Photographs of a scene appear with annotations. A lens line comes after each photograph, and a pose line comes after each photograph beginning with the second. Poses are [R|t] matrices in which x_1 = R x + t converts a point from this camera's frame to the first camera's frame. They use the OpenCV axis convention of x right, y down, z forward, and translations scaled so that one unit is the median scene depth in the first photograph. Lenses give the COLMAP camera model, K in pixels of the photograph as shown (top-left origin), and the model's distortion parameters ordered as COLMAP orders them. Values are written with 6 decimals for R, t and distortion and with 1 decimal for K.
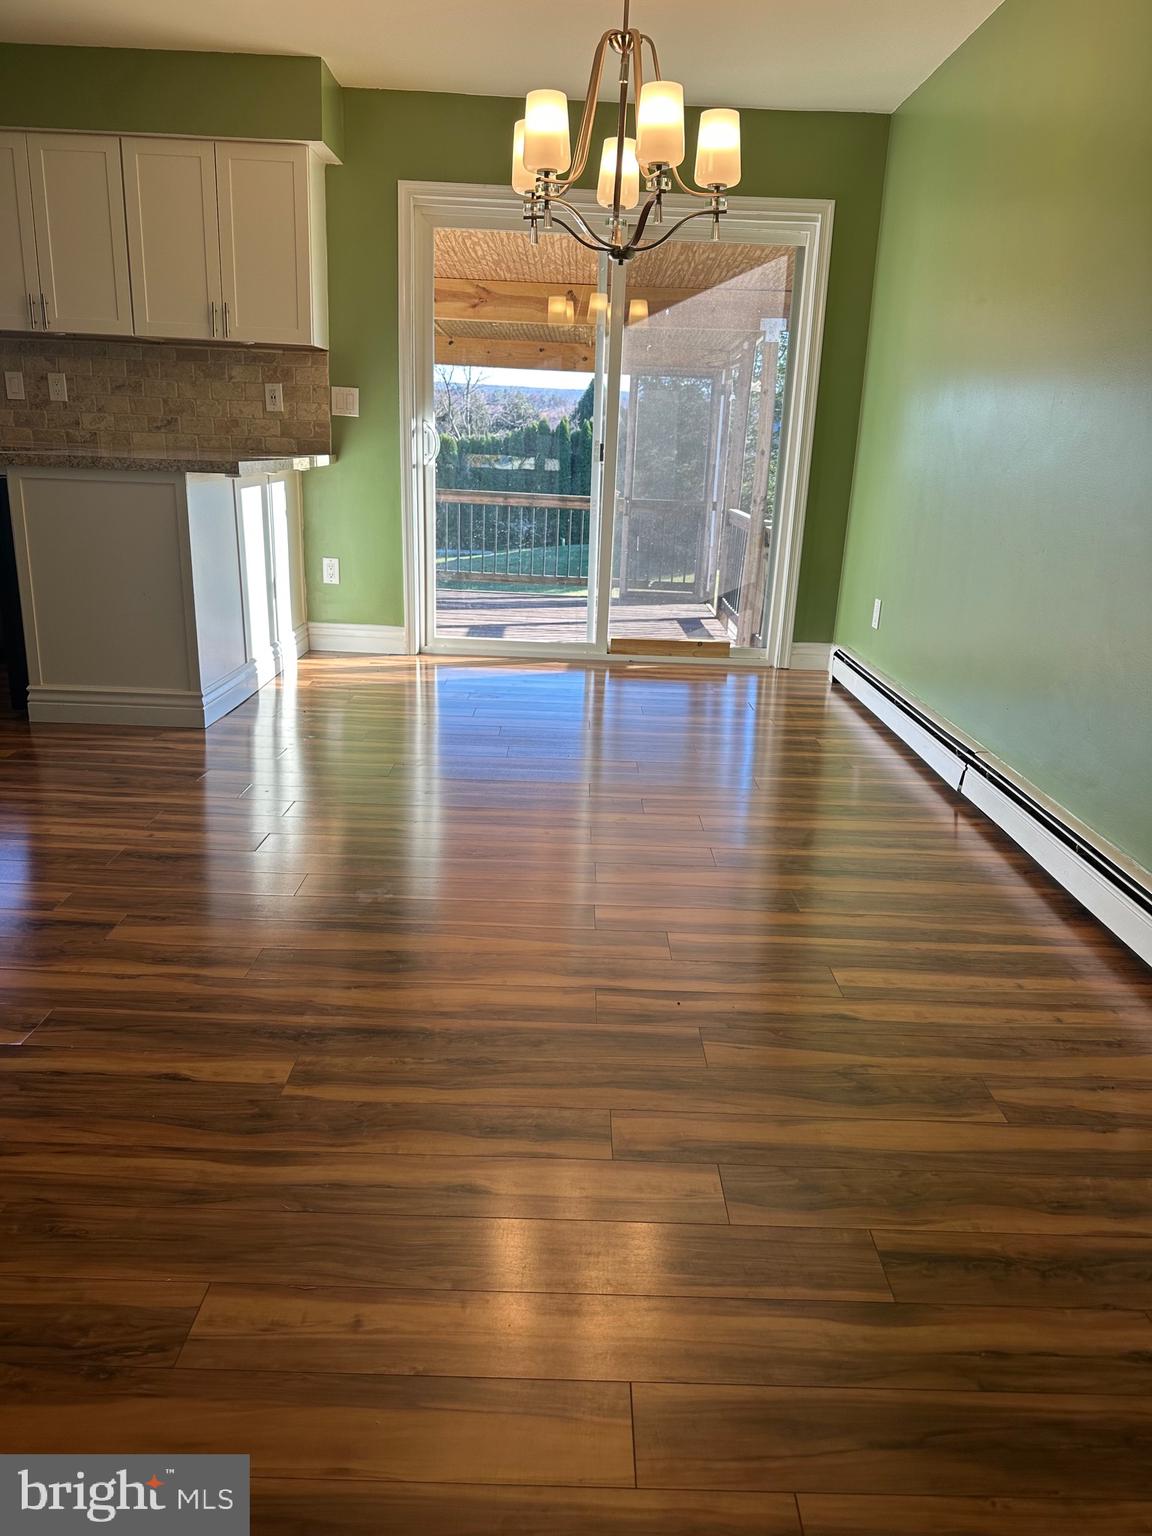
lens RADIAL K [[1073.8, 0, 584.8], [0, 1073.8, 779.4], [0, 0, 1]] dist [0.047684, -0.084112]
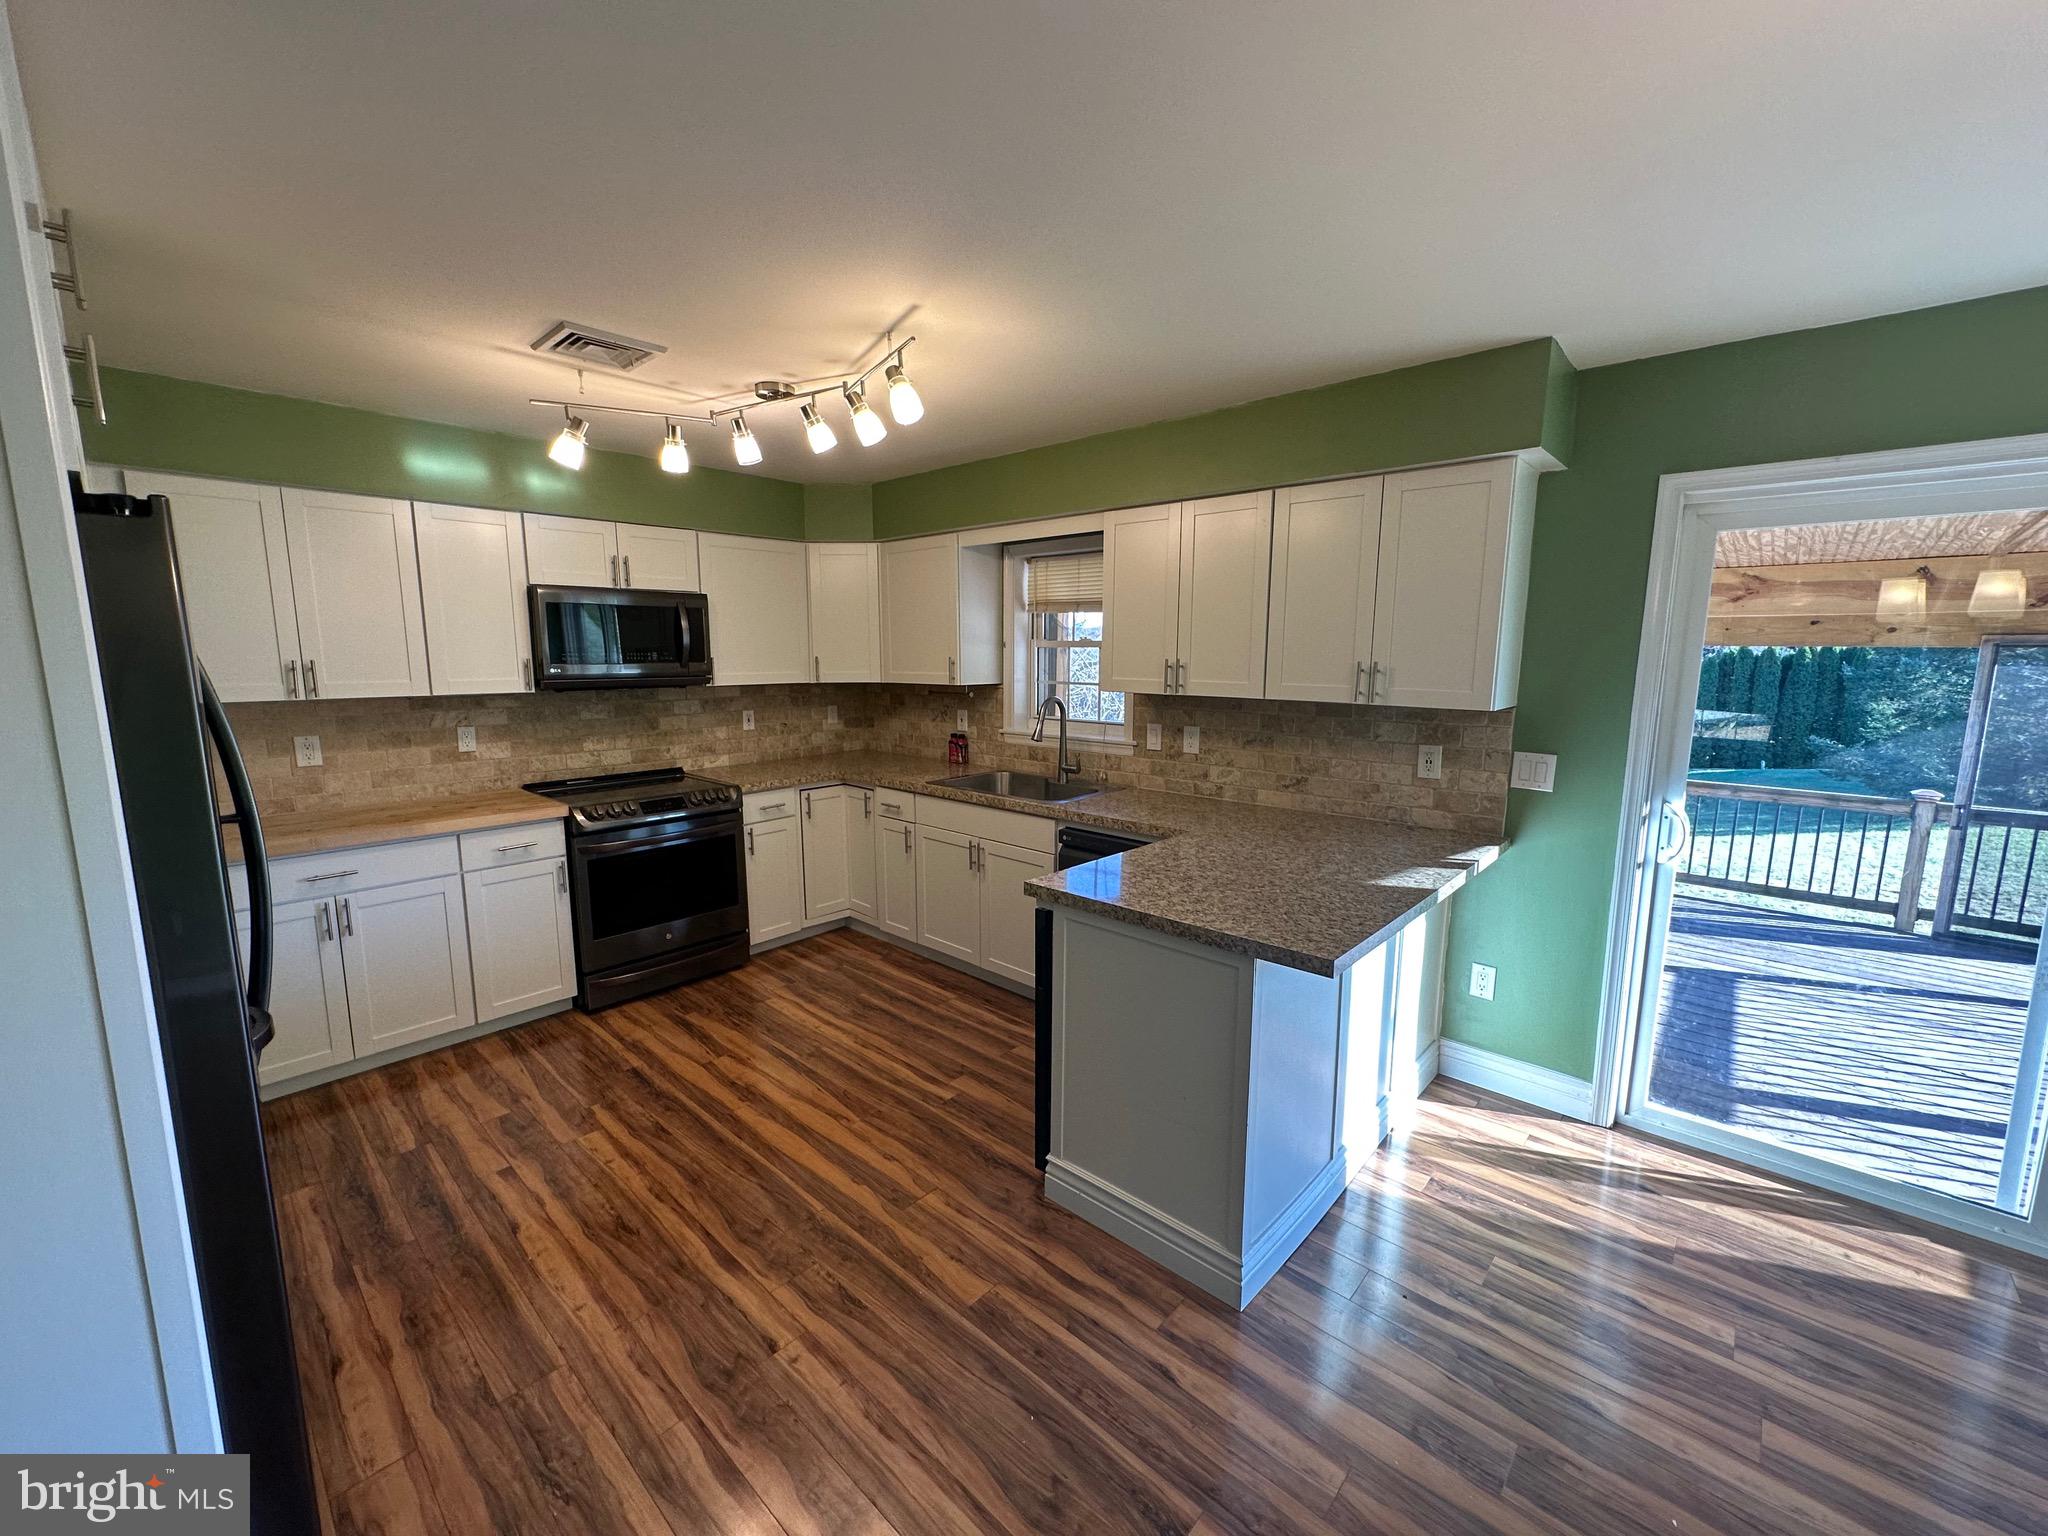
lens RADIAL K [[814.6, 0, 1022.0], [0, 814.6, 769.4], [0, 0, 1]] dist [-0.000527, -0.000041]
pose [[0.731326, 0.060798, -0.679313, -0.100614], [-0.179014, 0.978209, -0.105172, -0.232063], [0.658115, 0.198521, 0.726274, 0.372900]]
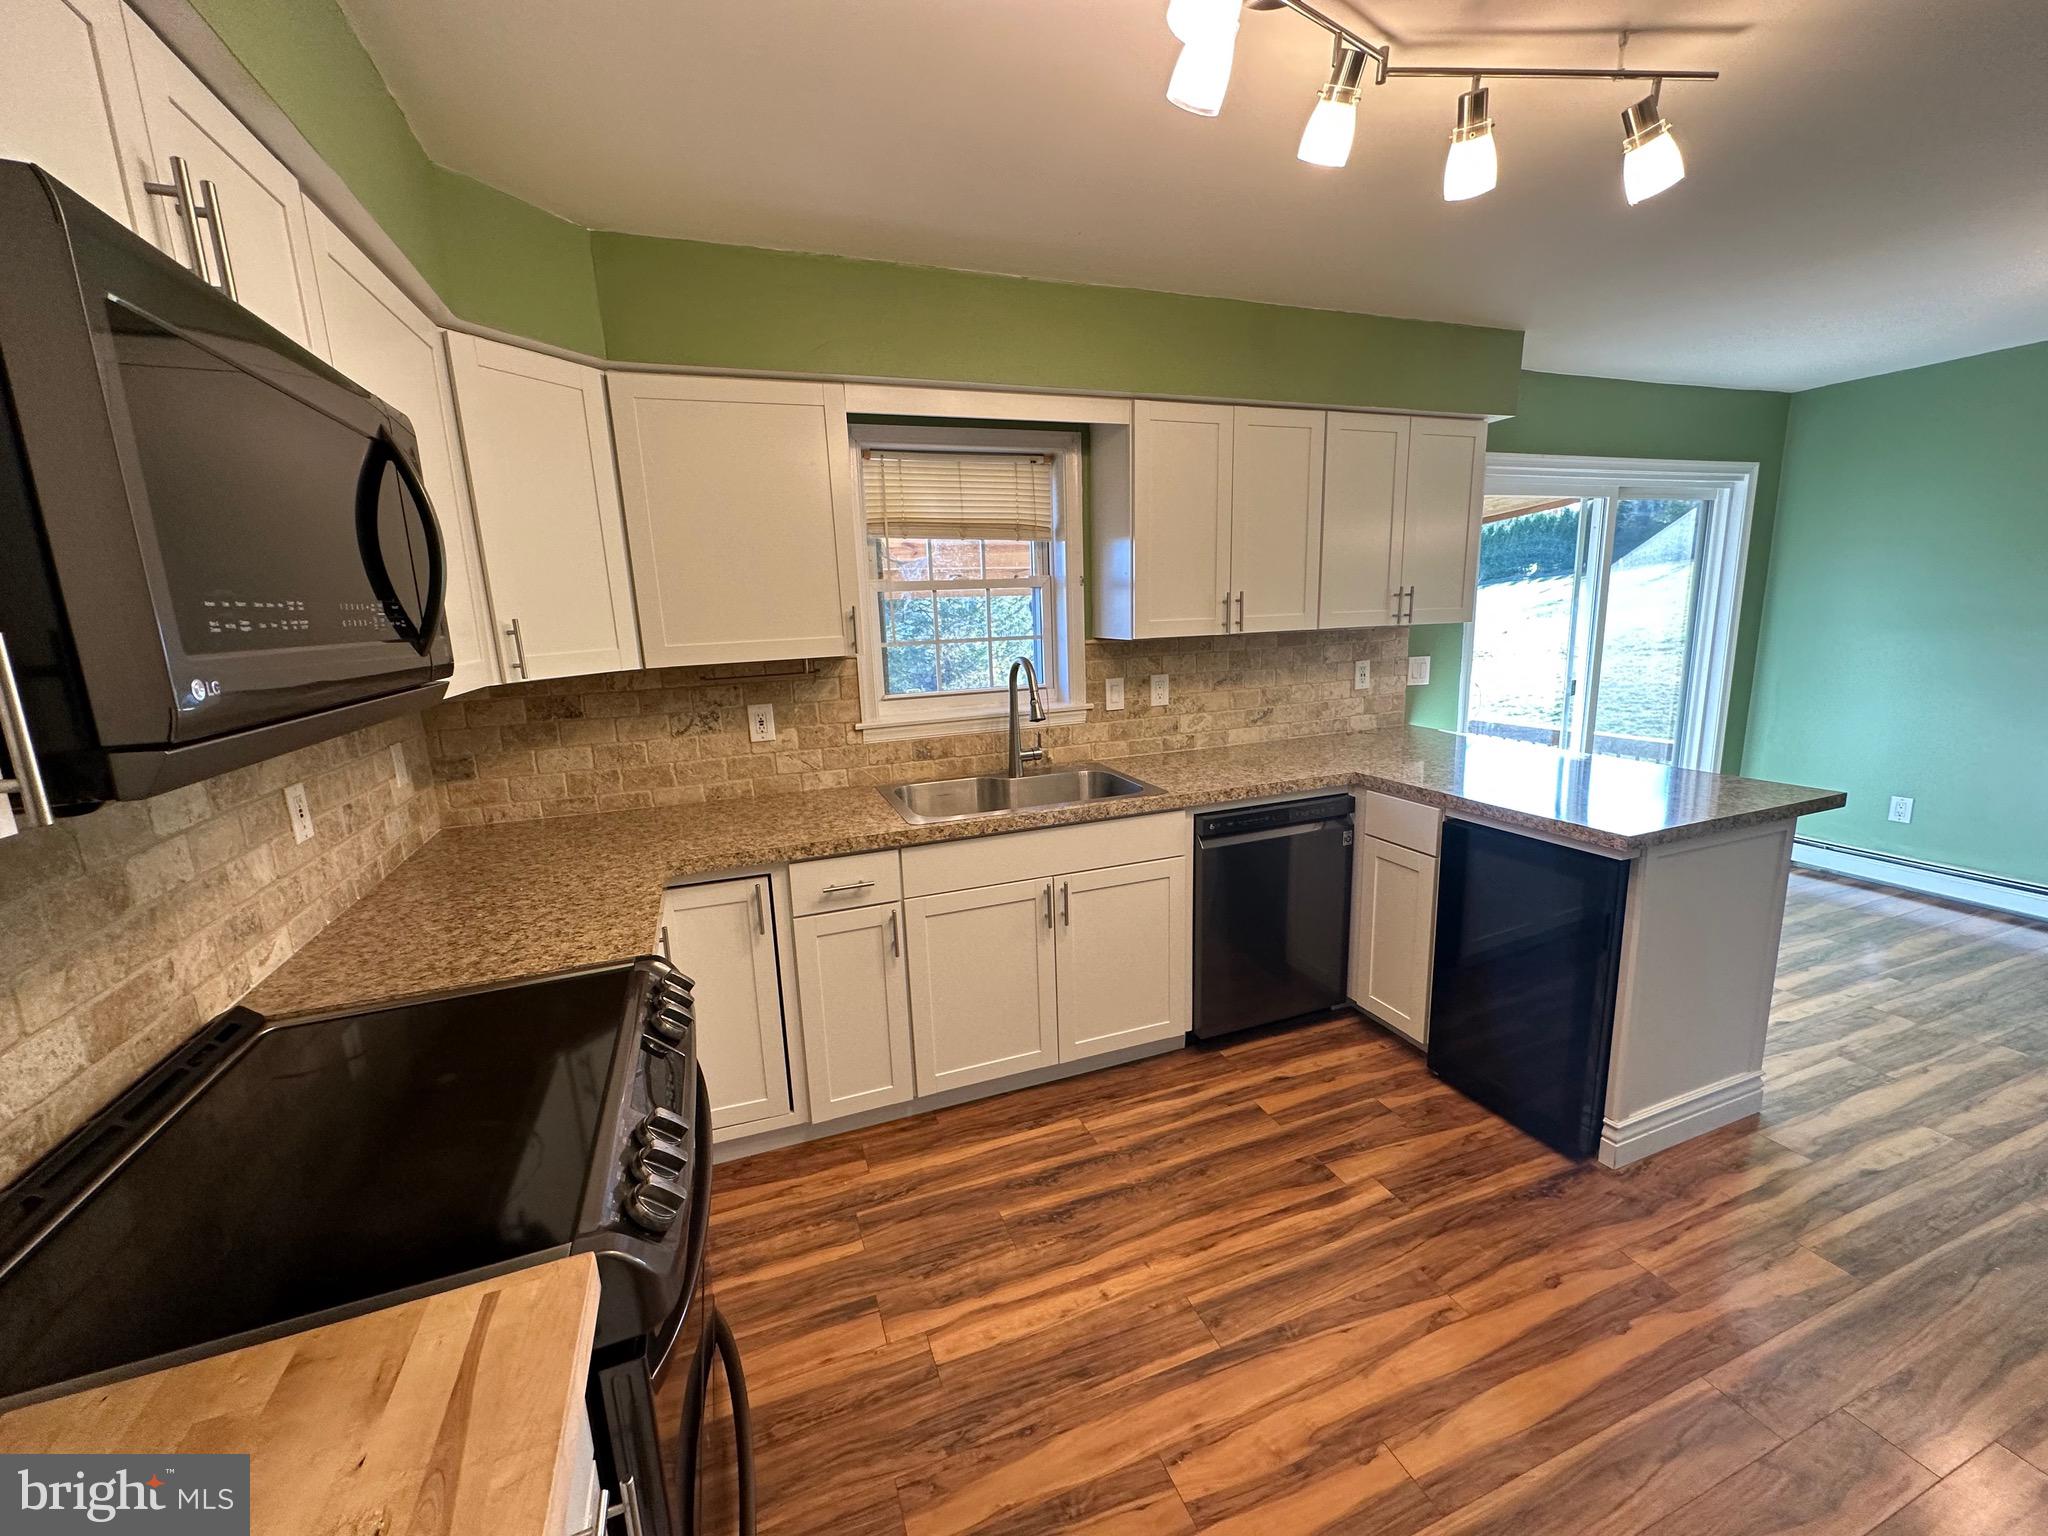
lens RADIAL K [[814.6, 0, 1022.0], [0, 814.6, 769.4], [0, 0, 1]] dist [-0.000527, -0.000041]
pose [[0.935680, -0.142146, 0.322950, -0.800412], [0.175285, 0.981595, -0.075805, -0.271608], [-0.306231, 0.127538, 0.943375, 0.437765]]
